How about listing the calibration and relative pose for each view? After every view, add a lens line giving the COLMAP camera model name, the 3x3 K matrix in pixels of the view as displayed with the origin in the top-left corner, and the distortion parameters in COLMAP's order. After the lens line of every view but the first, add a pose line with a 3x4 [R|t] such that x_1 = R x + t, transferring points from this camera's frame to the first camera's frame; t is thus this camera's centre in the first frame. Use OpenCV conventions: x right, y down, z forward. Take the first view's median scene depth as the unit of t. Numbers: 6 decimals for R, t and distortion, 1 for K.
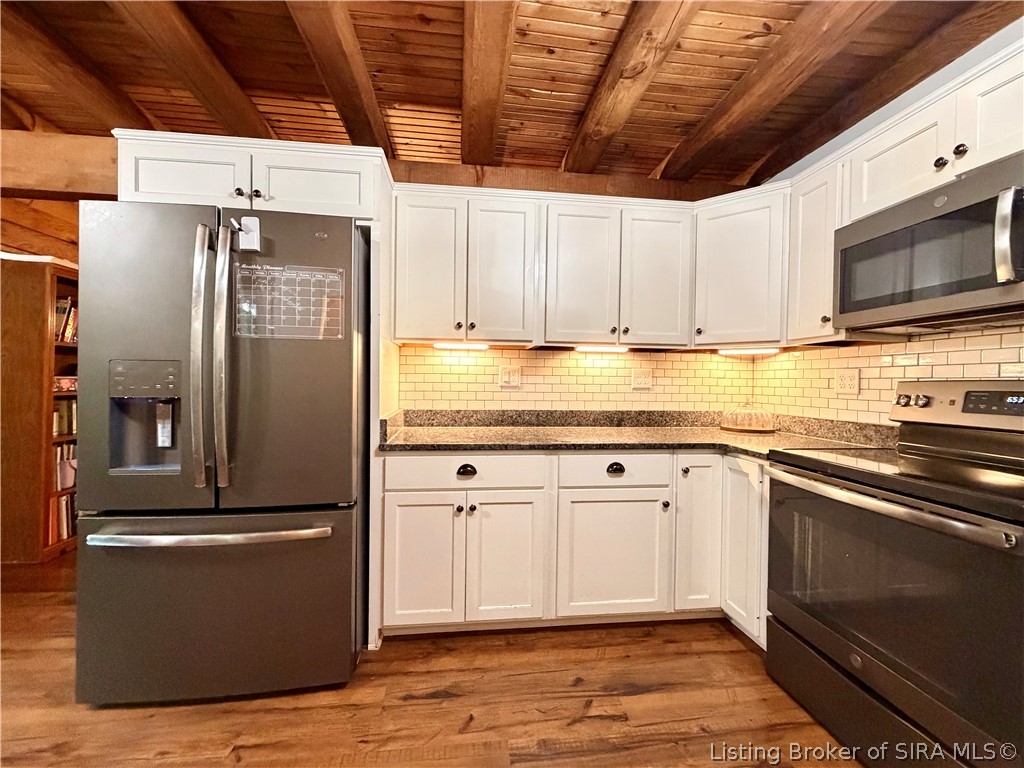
lens RADIAL K [[407.3, 0, 509.9], [0, 407.3, 384.8], [0, 0, 1]] dist [0.001165, -0.000009]
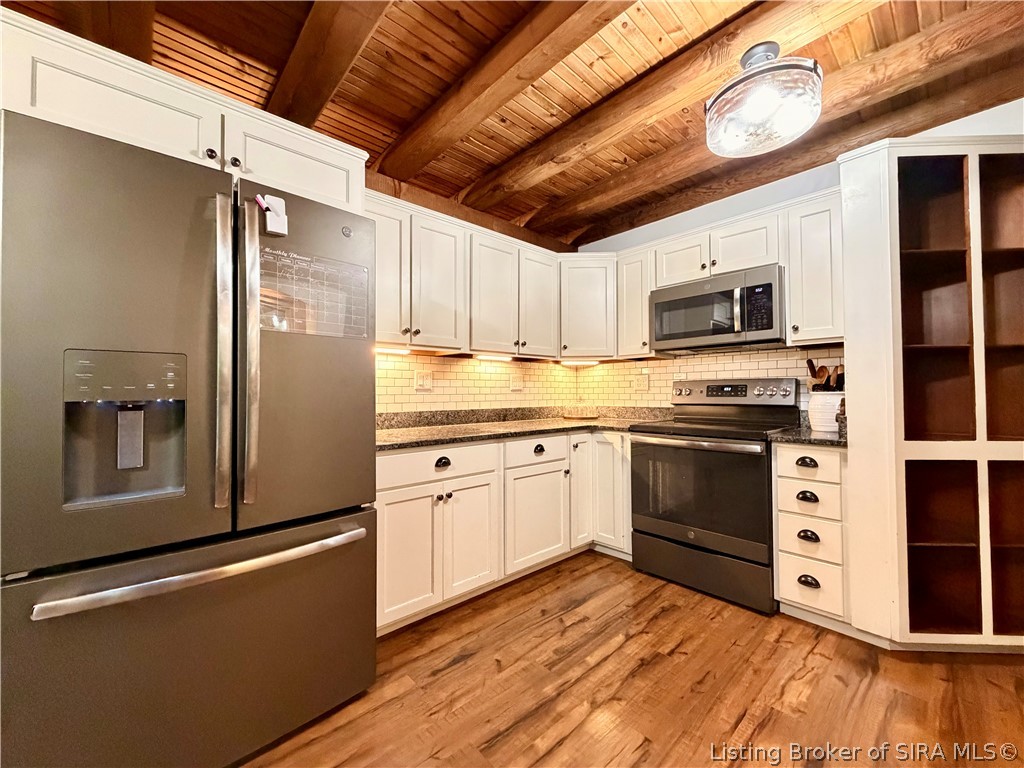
lens RADIAL K [[407.3, 0, 506.0], [0, 407.3, 384.8], [0, 0, 1]] dist [0.001165, -0.000009]
pose [[0.816946, -0.005393, 0.576689, -0.610598], [0.021105, 0.999566, -0.020551, 0.025682], [-0.576328, 0.028960, 0.816705, -0.011226]]
